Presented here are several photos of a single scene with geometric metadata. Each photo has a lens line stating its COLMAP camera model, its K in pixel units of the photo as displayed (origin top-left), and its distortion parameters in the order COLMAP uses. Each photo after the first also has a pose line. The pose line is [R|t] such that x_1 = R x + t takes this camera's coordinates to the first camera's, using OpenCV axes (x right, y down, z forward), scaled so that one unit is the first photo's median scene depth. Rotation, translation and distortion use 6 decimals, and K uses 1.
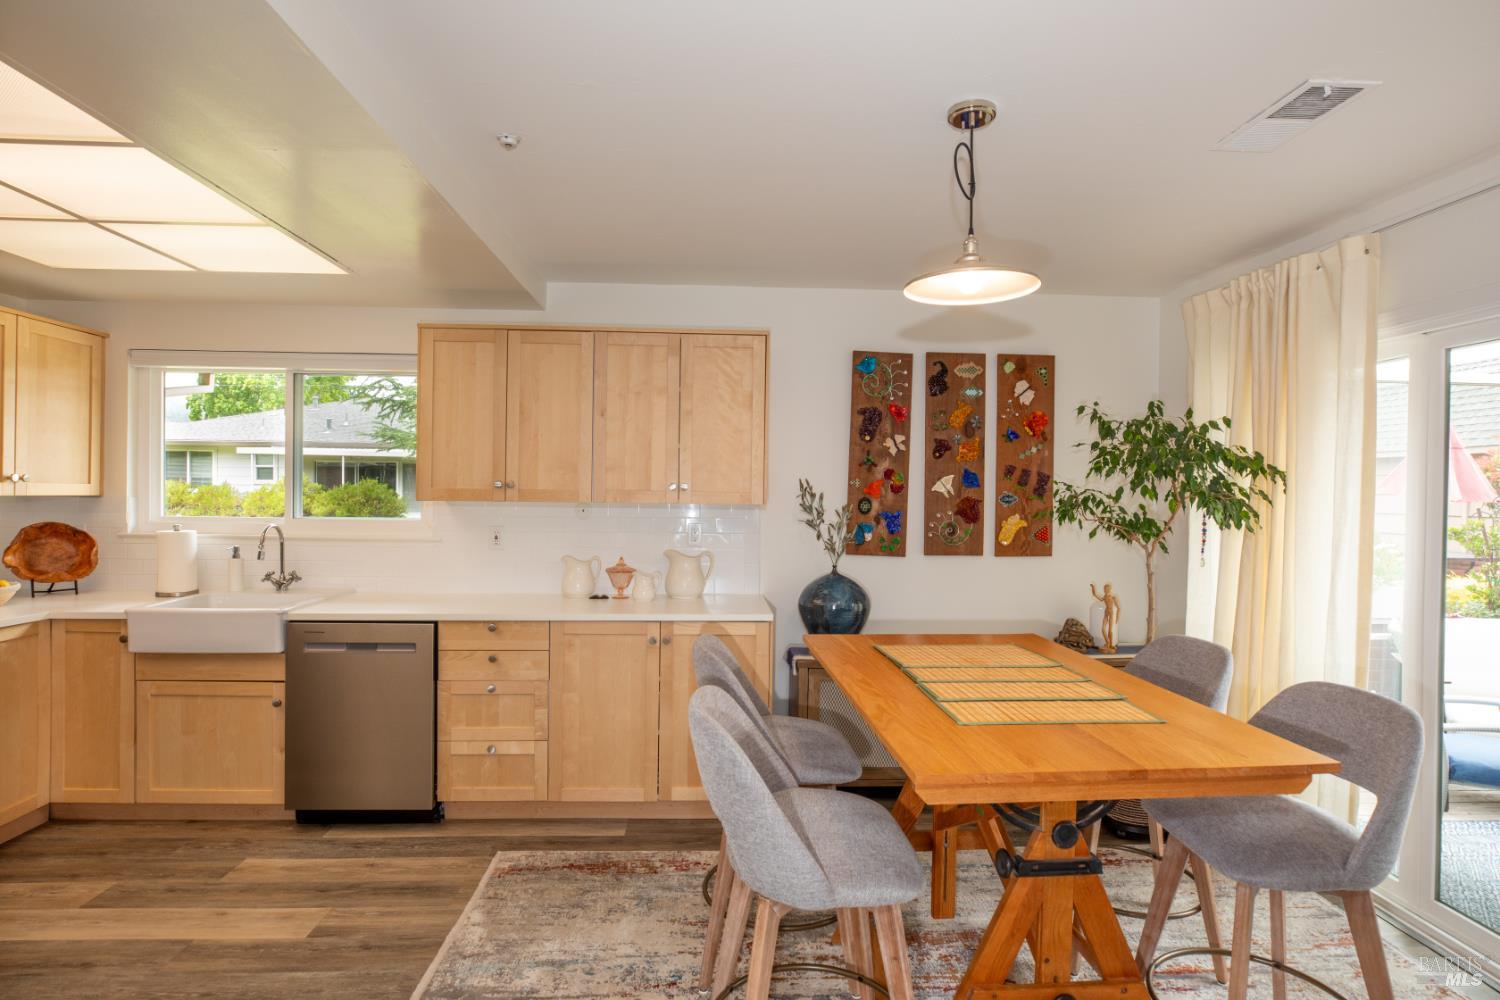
lens RADIAL K [[785.4, 0, 751.6], [0, 785.4, 498.4], [0, 0, 1]] dist [-0.026896, 0.008017]
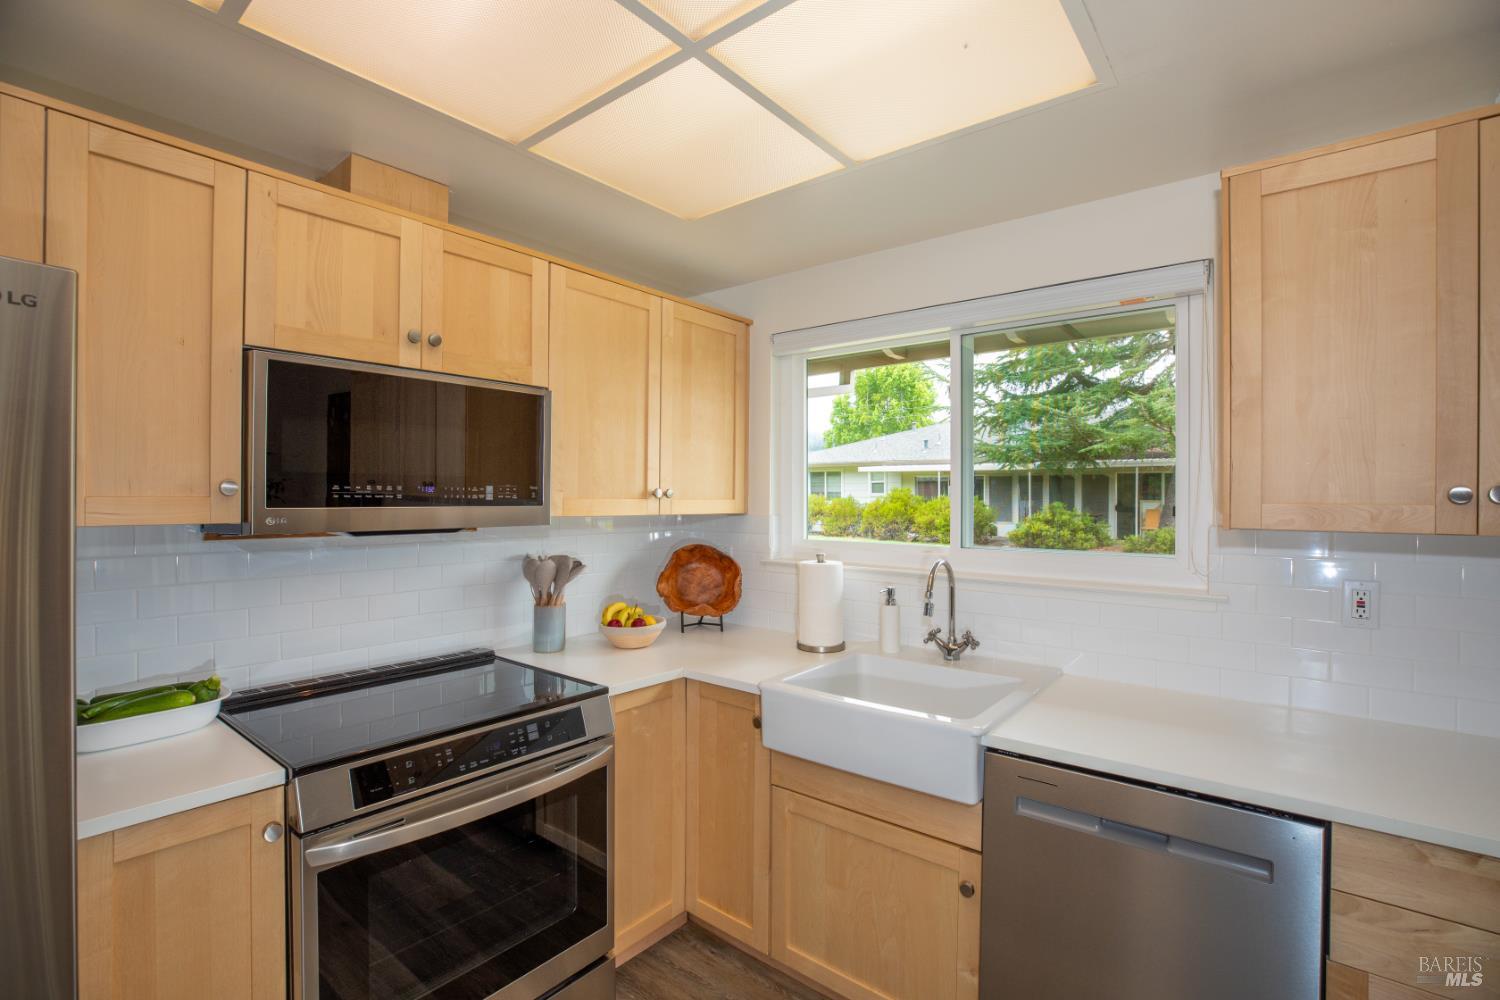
lens RADIAL K [[686.2, 0, 750.9], [0, 686.2, 497.5], [0, 0, 1]] dist [-0.043795, 0.012681]
pose [[0.742062, -0.009236, -0.670267, -0.354255], [-0.000399, 0.999899, -0.014220, -0.010866], [0.670331, 0.010820, 0.741984, 0.473174]]
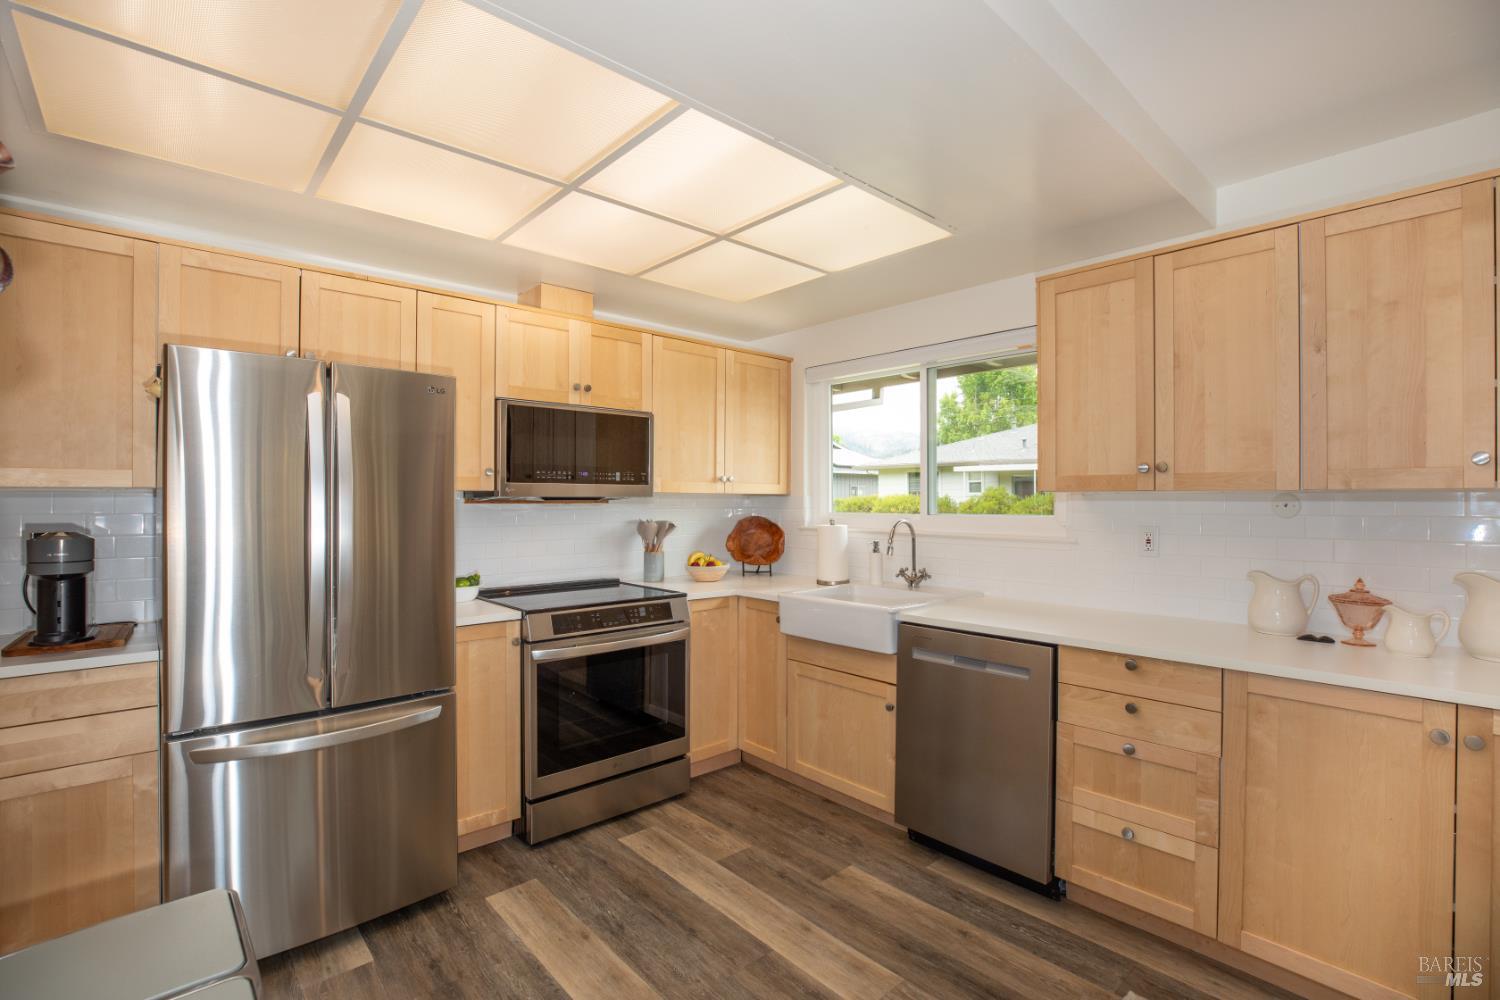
lens RADIAL K [[686.2, 0, 749.8], [0, 686.2, 499.1], [0, 0, 1]] dist [-0.043795, 0.012681]
pose [[0.626677, -0.012039, -0.779186, -0.059525], [-0.000341, 0.999876, -0.015723, 0.020864], [0.779279, 0.010119, 0.626596, 0.306507]]
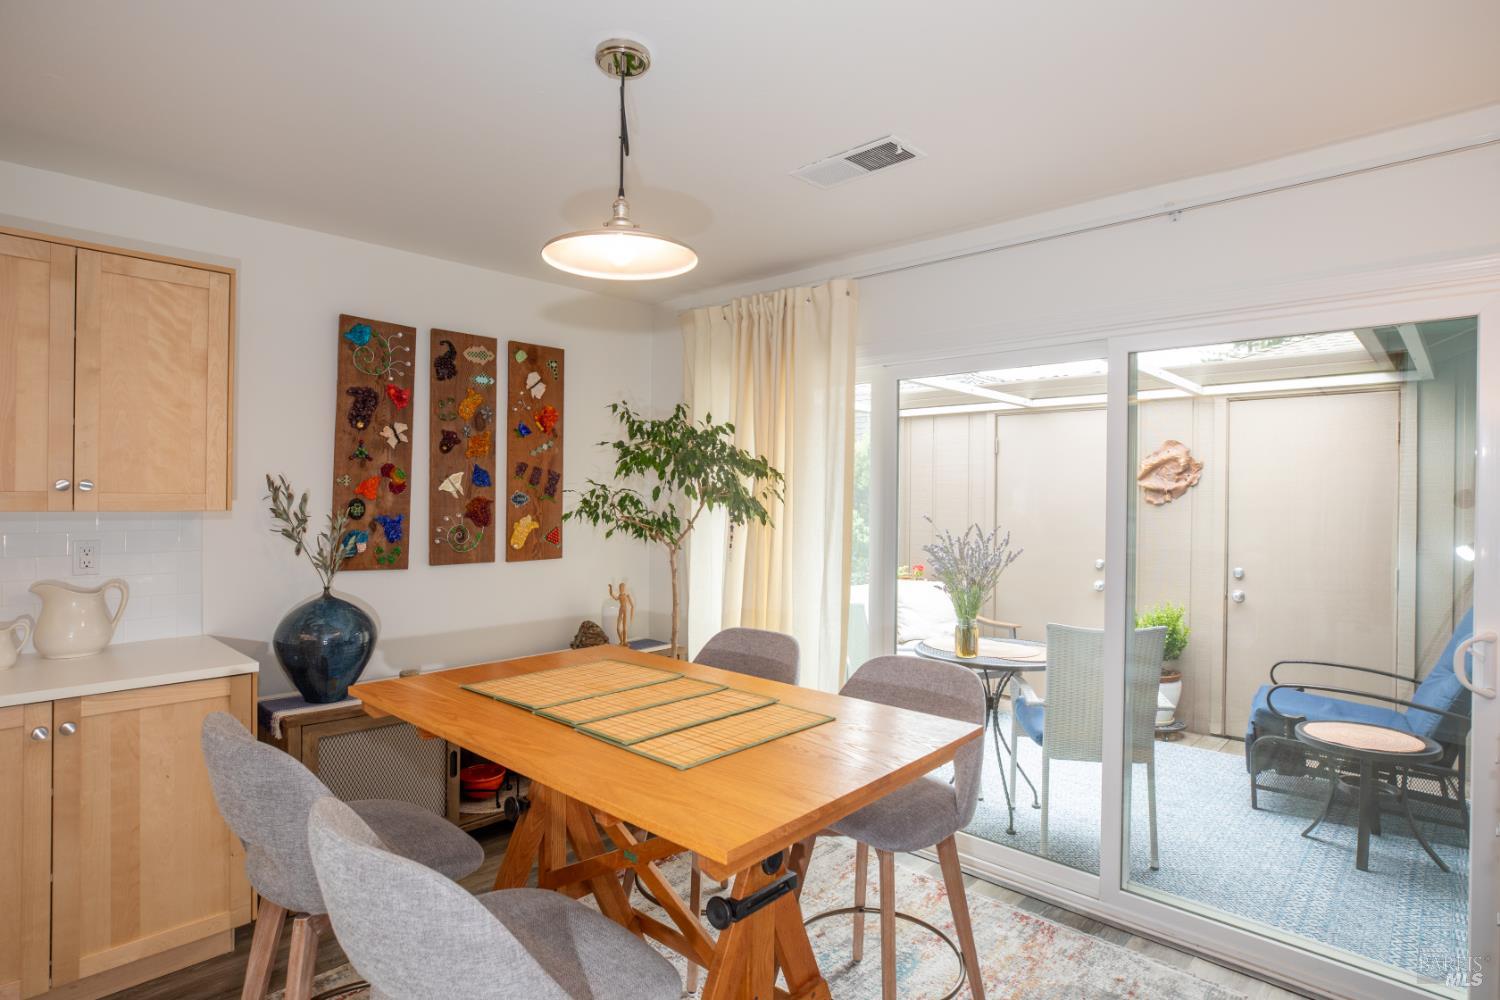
lens RADIAL K [[785.4, 0, 747.3], [0, 785.4, 497.6], [0, 0, 1]] dist [-0.026896, 0.008017]
pose [[0.729572, -0.007885, 0.683858, -0.121842], [0.005979, 0.999969, 0.005151, -0.004456], [-0.683877, 0.000331, 0.729597, 0.157117]]
